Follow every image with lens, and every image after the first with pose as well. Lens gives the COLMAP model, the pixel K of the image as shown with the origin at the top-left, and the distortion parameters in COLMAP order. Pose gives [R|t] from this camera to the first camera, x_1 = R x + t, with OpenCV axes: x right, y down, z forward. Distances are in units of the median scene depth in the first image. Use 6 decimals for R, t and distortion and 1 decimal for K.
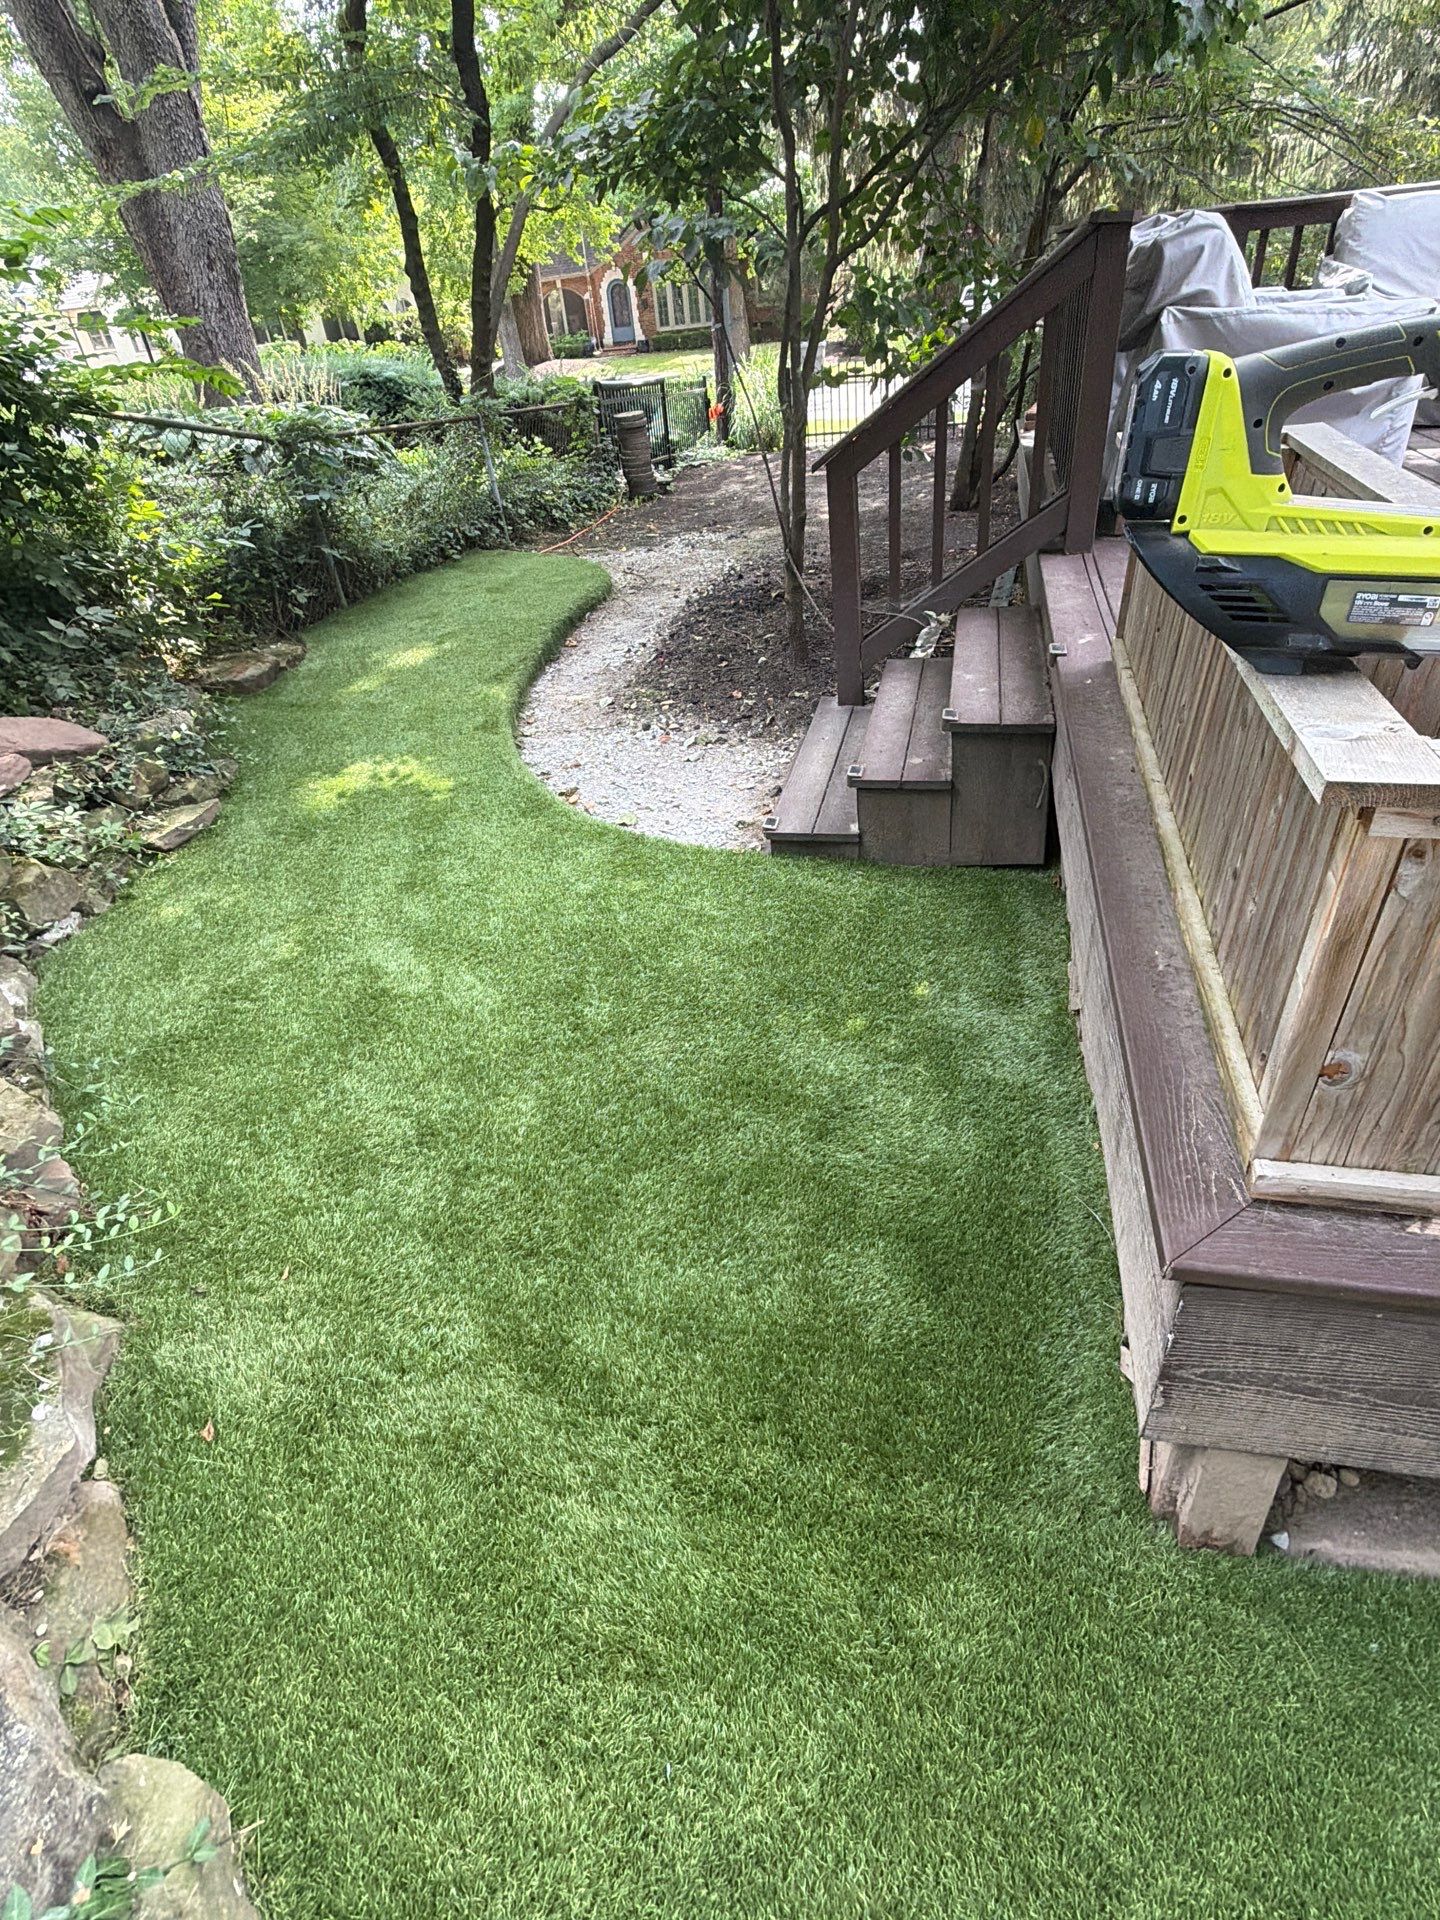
lens RADIAL K [[991.4, 0, 723.9], [0, 991.4, 962.8], [0, 0, 1]] dist [0.002076, -0.001276]
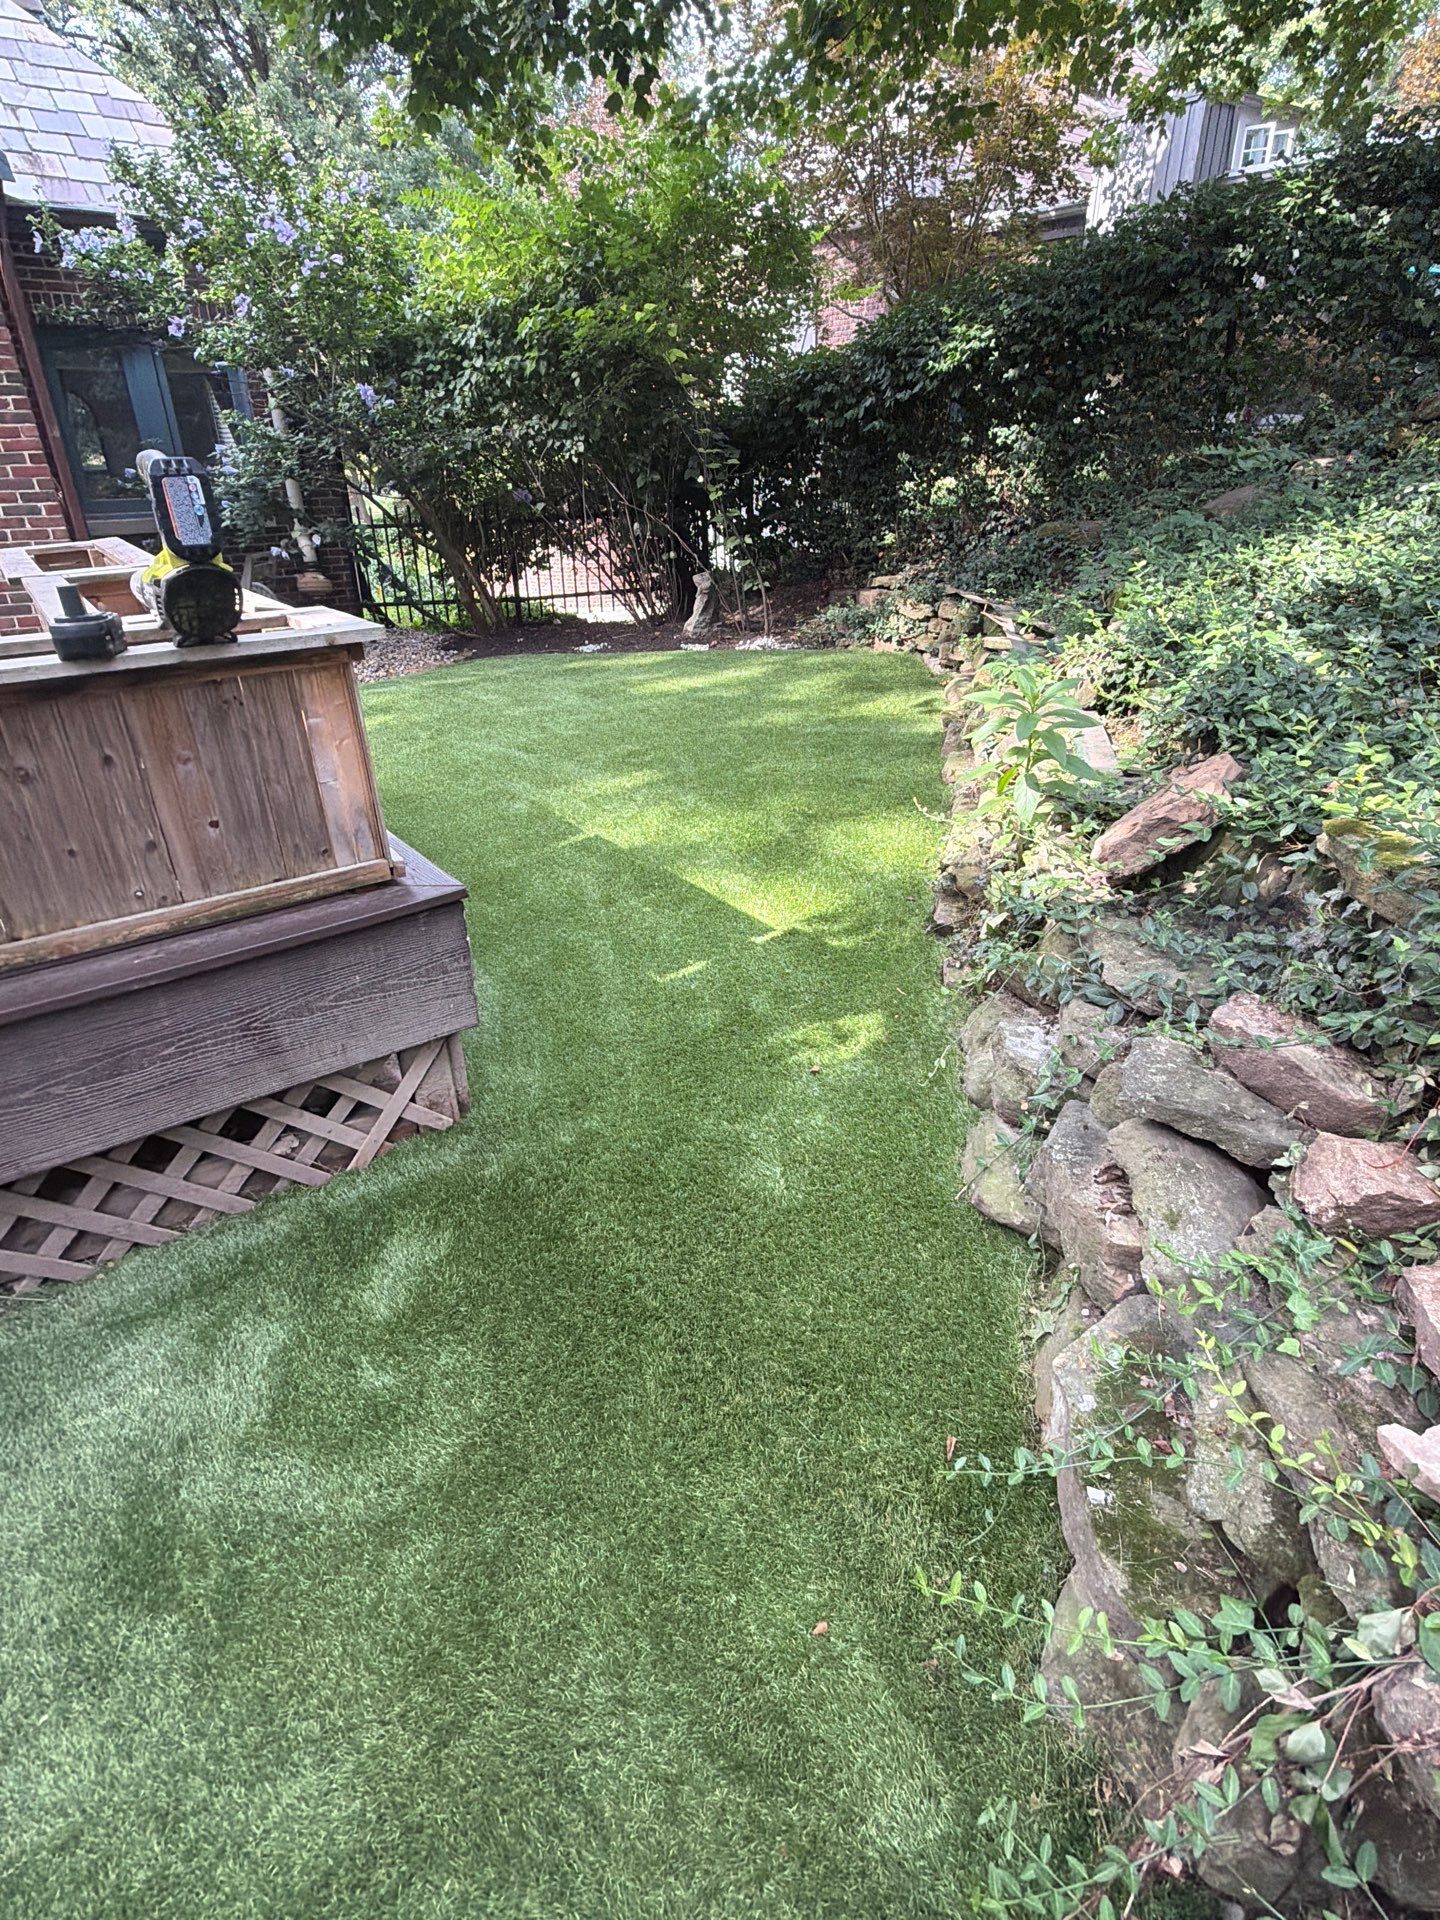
lens RADIAL K [[991.4, 0, 720.2], [0, 991.4, 963.4], [0, 0, 1]] dist [0.002076, -0.001276]
pose [[-0.735862, -0.216549, 0.641571, -0.325158], [0.451619, 0.549009, 0.703299, -0.203745], [-0.504527, 0.807277, -0.306197, 0.388048]]
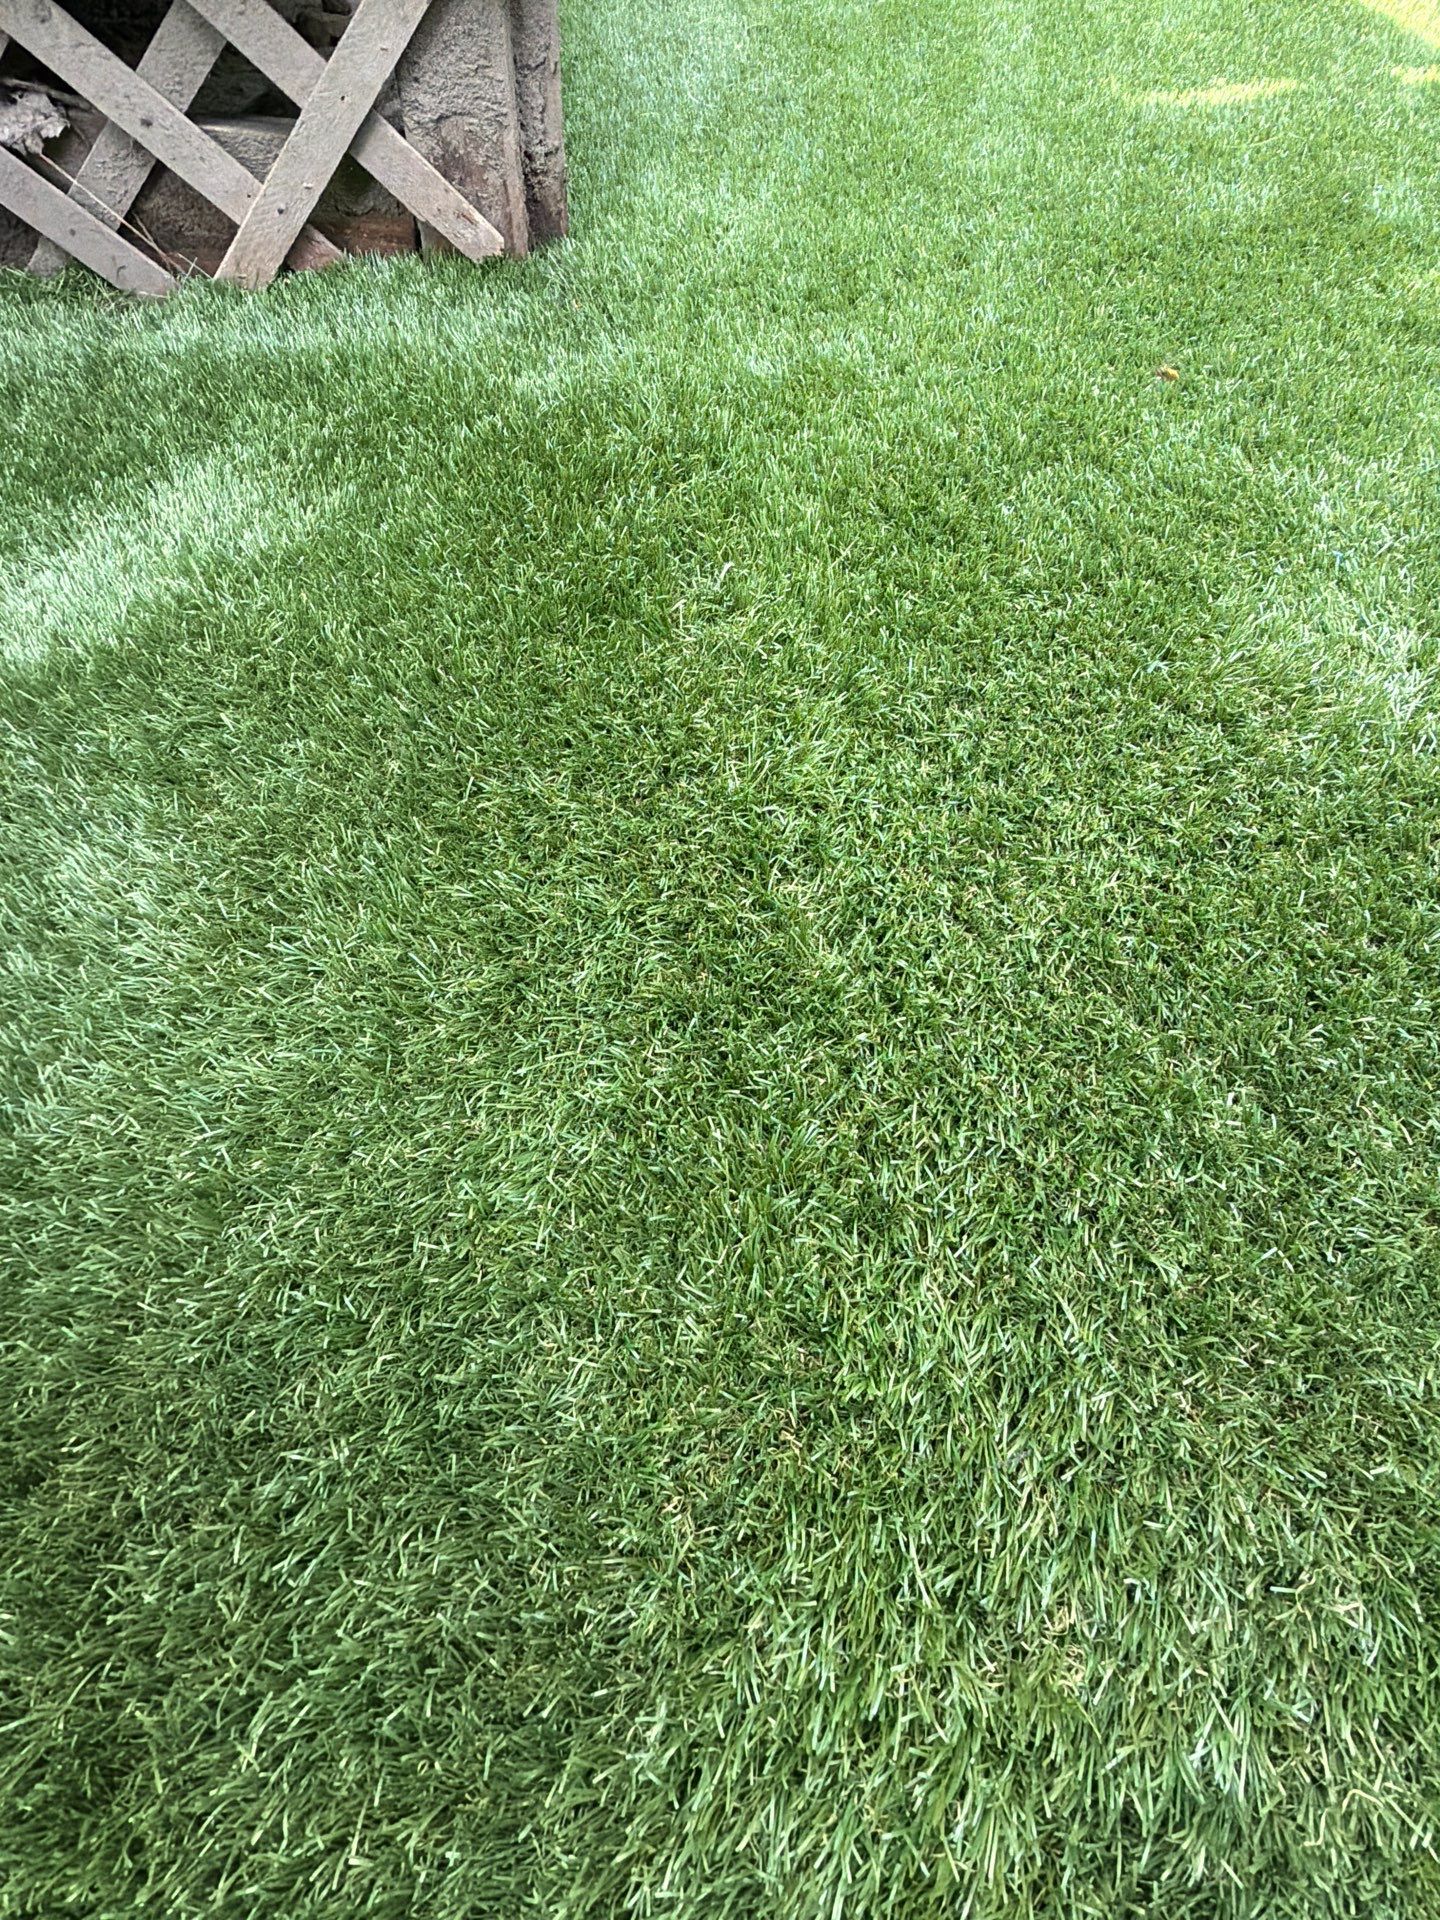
lens RADIAL K [[991.4, 0, 720.2], [0, 991.4, 958.4], [0, 0, 1]] dist [0.002076, -0.001276]
pose [[-0.436405, -0.737745, 0.515057, -0.105268], [0.475635, 0.296762, 0.828072, 0.077513], [-0.763755, 0.606354, 0.221389, 0.374485]]
